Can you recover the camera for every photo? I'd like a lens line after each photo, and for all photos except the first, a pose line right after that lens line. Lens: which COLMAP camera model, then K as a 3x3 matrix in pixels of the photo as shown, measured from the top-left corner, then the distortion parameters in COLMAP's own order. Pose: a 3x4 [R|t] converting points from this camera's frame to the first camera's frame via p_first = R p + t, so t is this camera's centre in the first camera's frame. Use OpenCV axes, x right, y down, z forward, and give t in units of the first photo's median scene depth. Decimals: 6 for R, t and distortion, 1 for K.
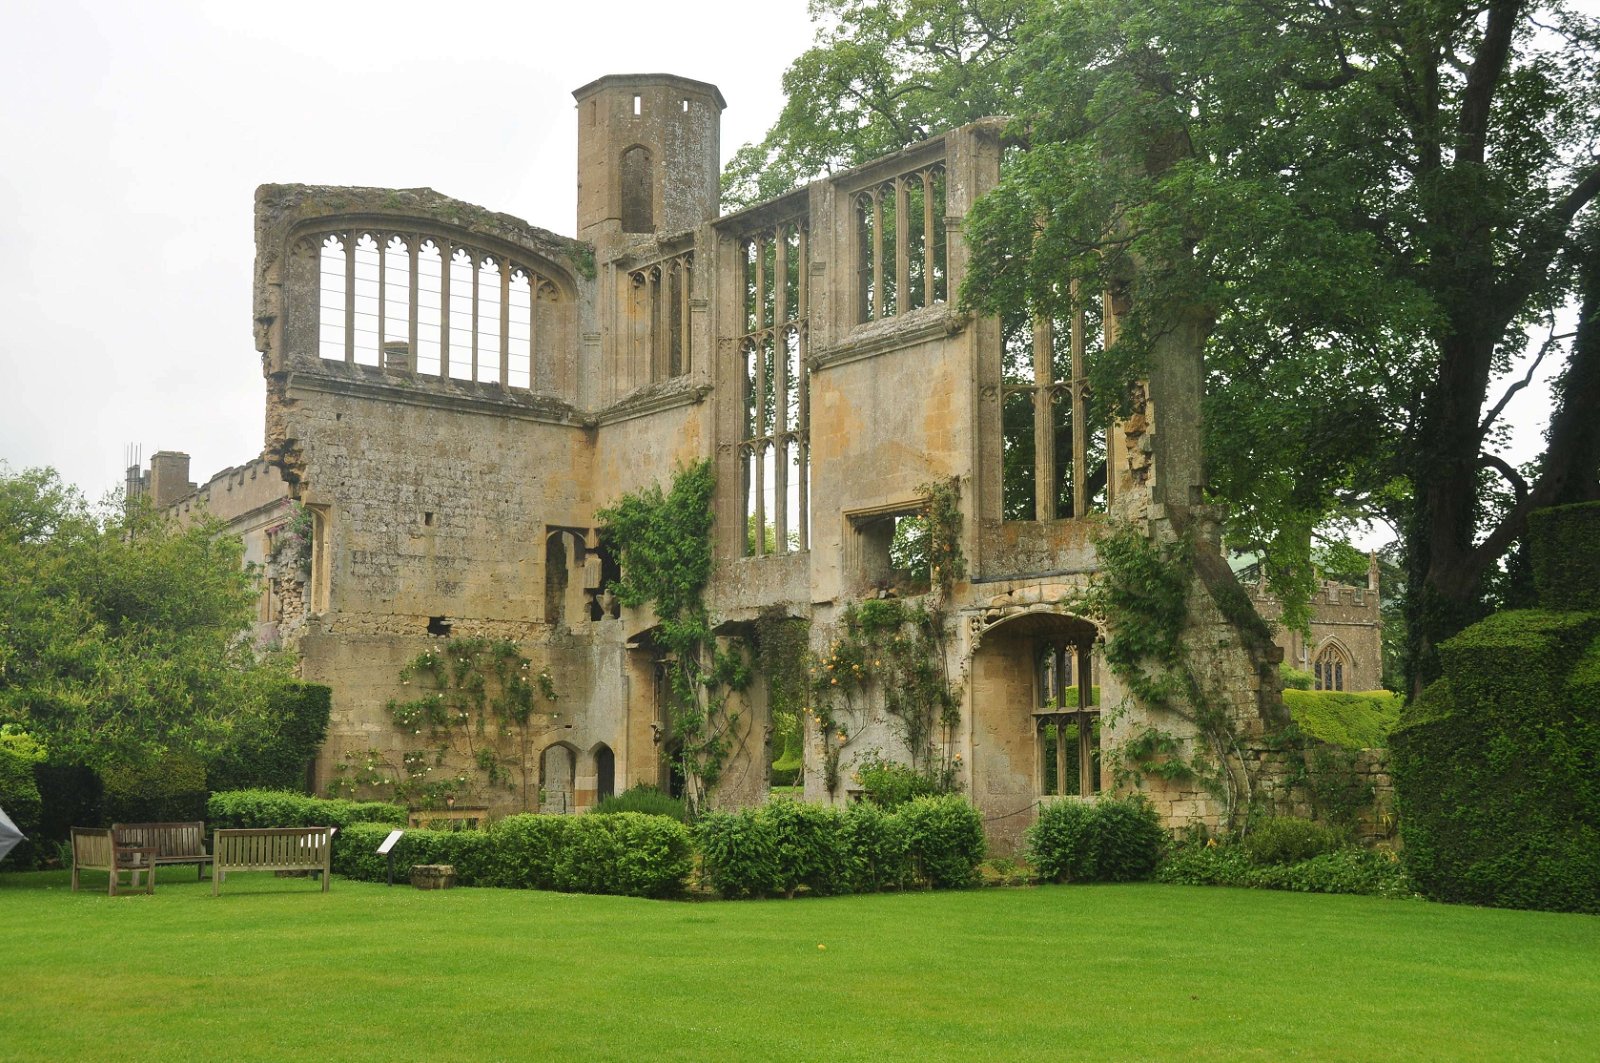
lens RADIAL K [[2013.3, 0, 793.4], [0, 2013.3, 572.0], [0, 0, 1]] dist [0.035994, 0.000000]
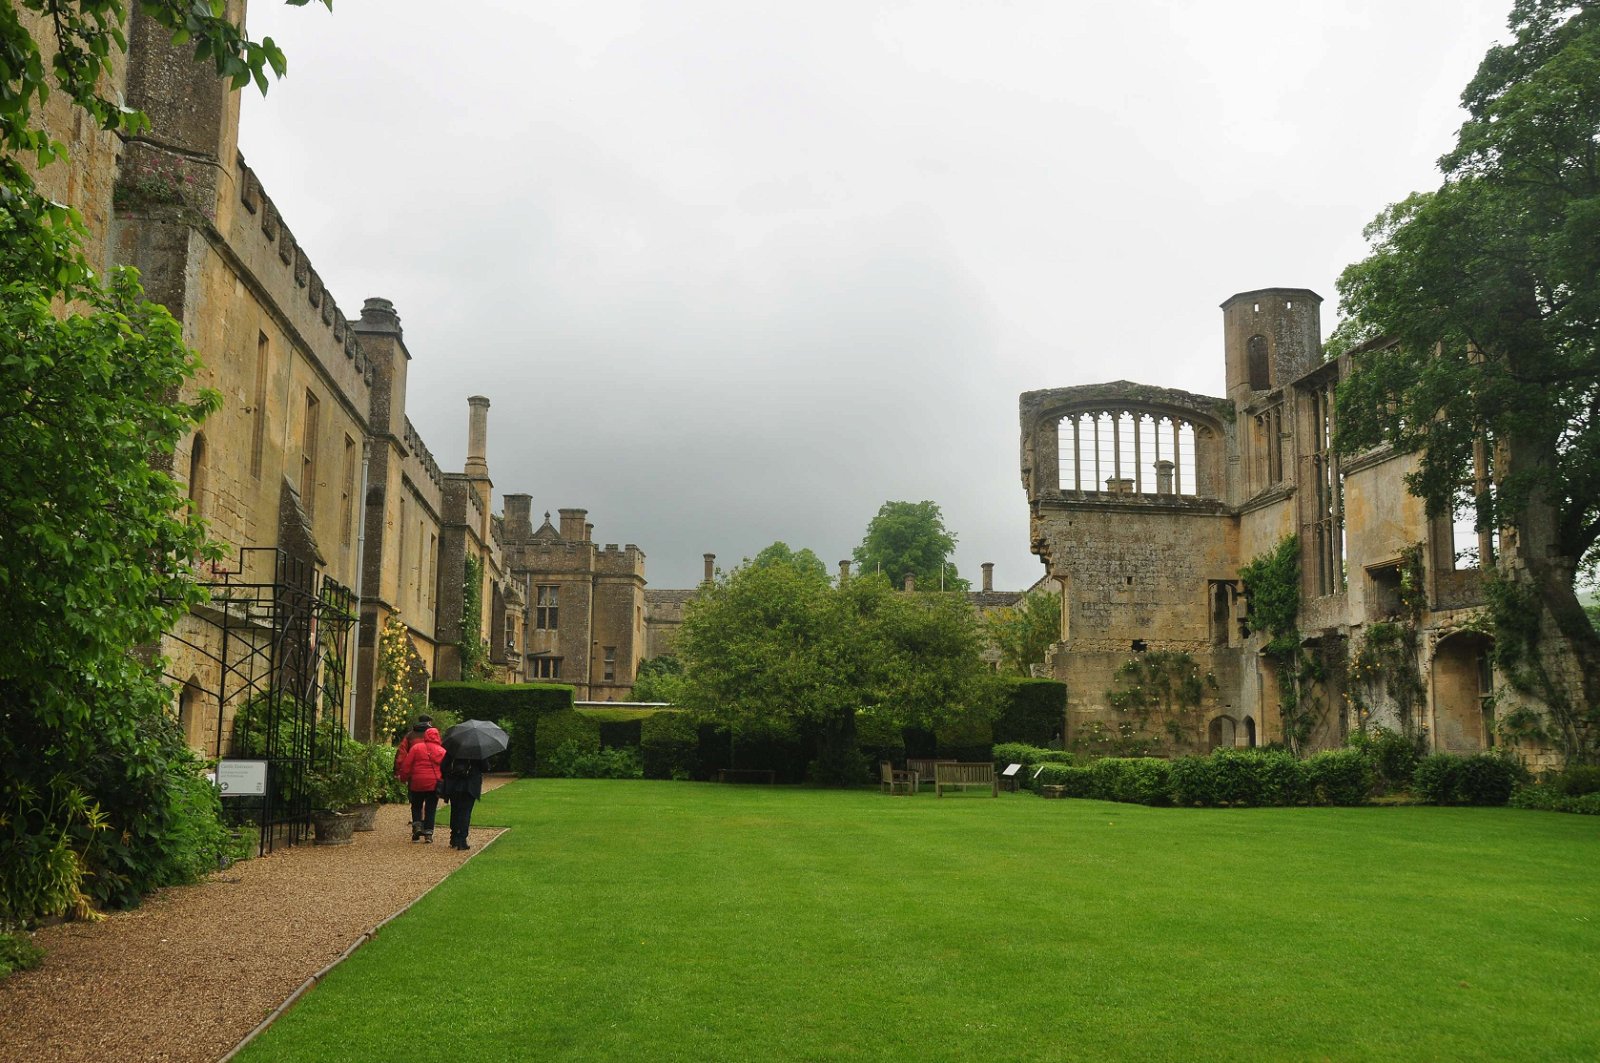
lens RADIAL K [[1428.9, 0, 796.4], [0, 1428.9, 542.3], [0, 0, 1]] dist [-0.091907, 0.068938]
pose [[0.851550, -0.060278, -0.520797, 0.201135], [0.041460, 0.998000, -0.047720, -0.013683], [0.522632, 0.019044, 0.852346, -0.139602]]
